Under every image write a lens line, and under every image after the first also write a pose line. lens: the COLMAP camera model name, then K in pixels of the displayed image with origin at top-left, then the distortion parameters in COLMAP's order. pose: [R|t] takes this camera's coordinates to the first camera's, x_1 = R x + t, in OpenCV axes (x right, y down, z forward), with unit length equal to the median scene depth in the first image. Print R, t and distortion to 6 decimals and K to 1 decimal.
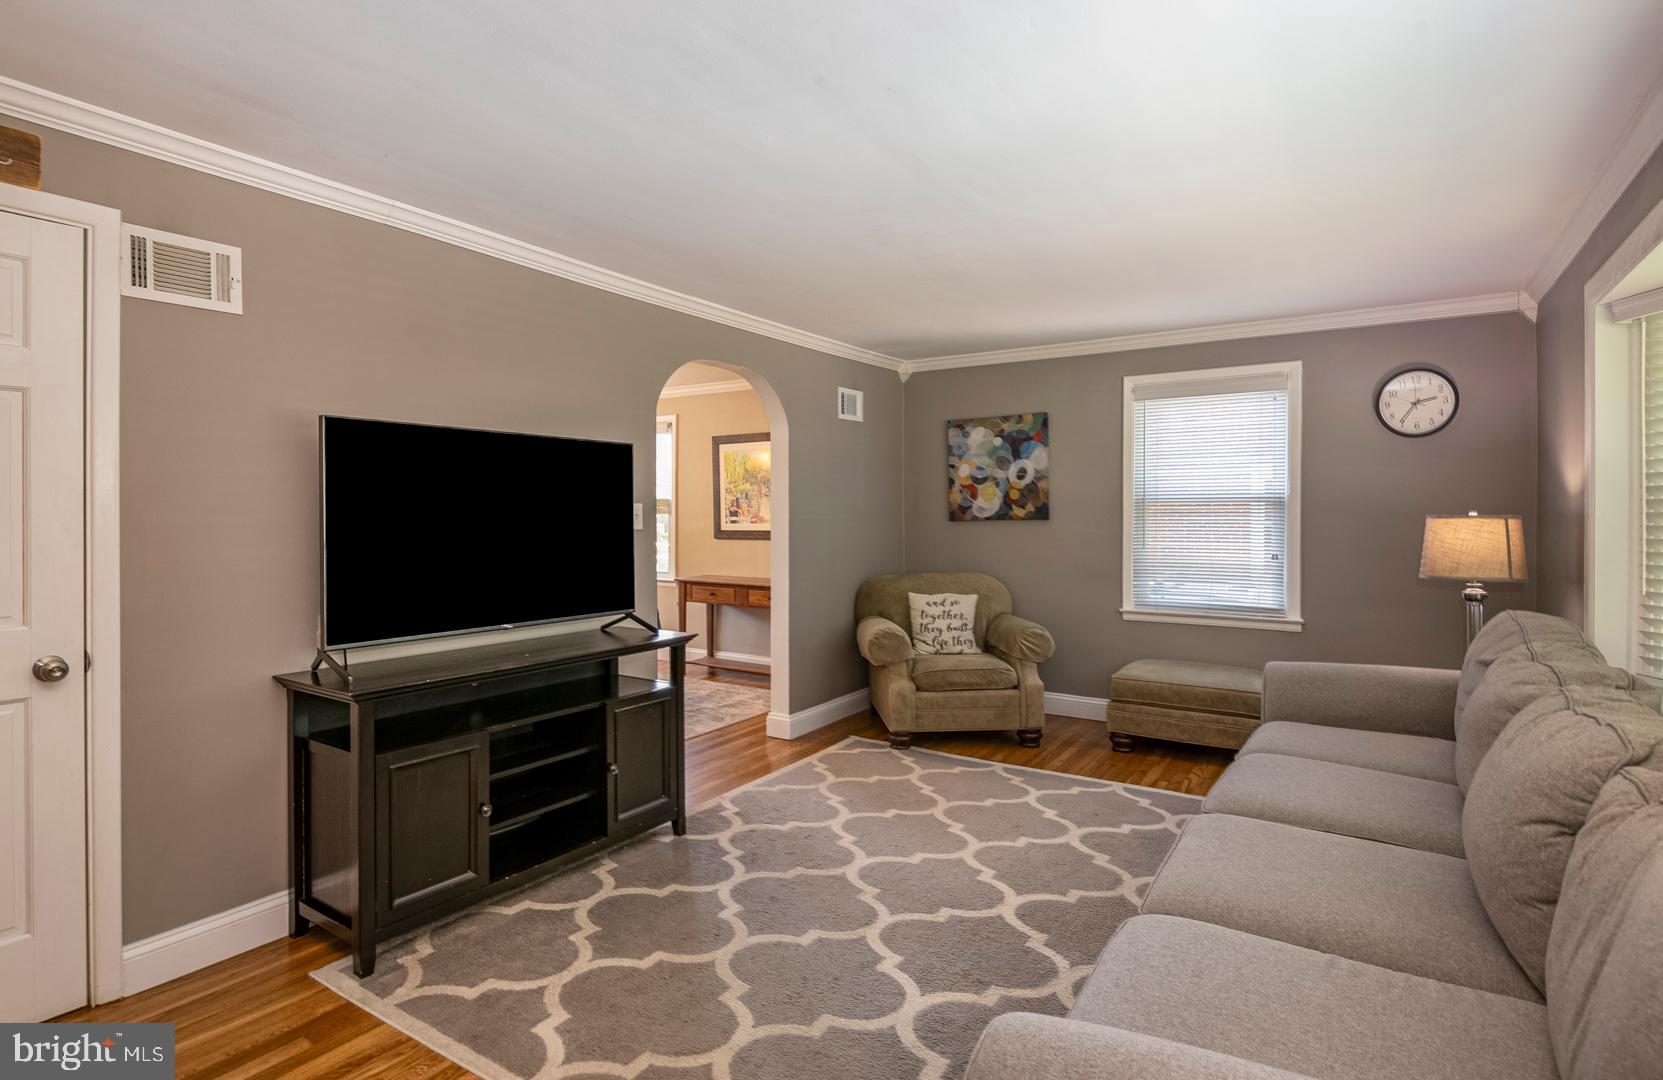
lens RADIAL K [[837.6, 0, 832.9], [0, 837.6, 538.0], [0, 0, 1]] dist [0.000183, -0.000341]
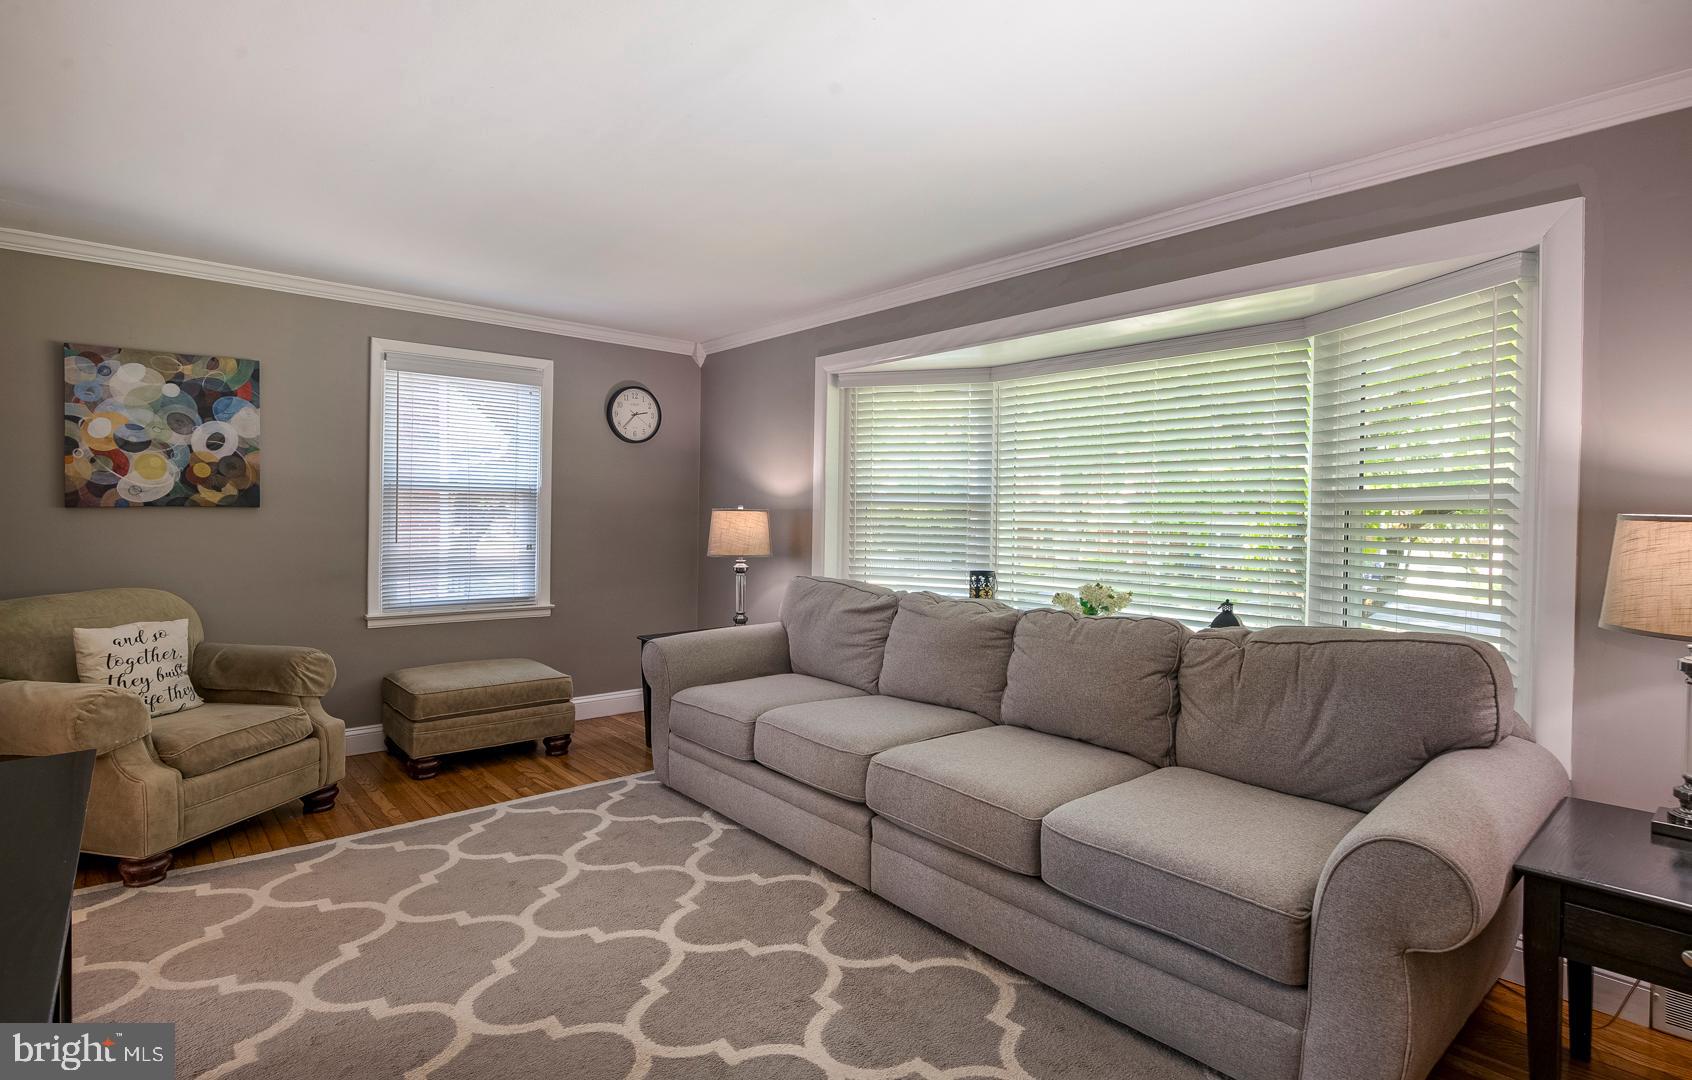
lens RADIAL K [[832.3, 0, 846.0], [0, 832.3, 540.0], [0, 0, 1]] dist [-0.001225, -0.000919]
pose [[0.278472, -0.025618, 0.960103, -0.322055], [0.011301, 0.999662, 0.023396, -0.004696], [-0.960378, 0.004335, 0.278667, 0.318549]]
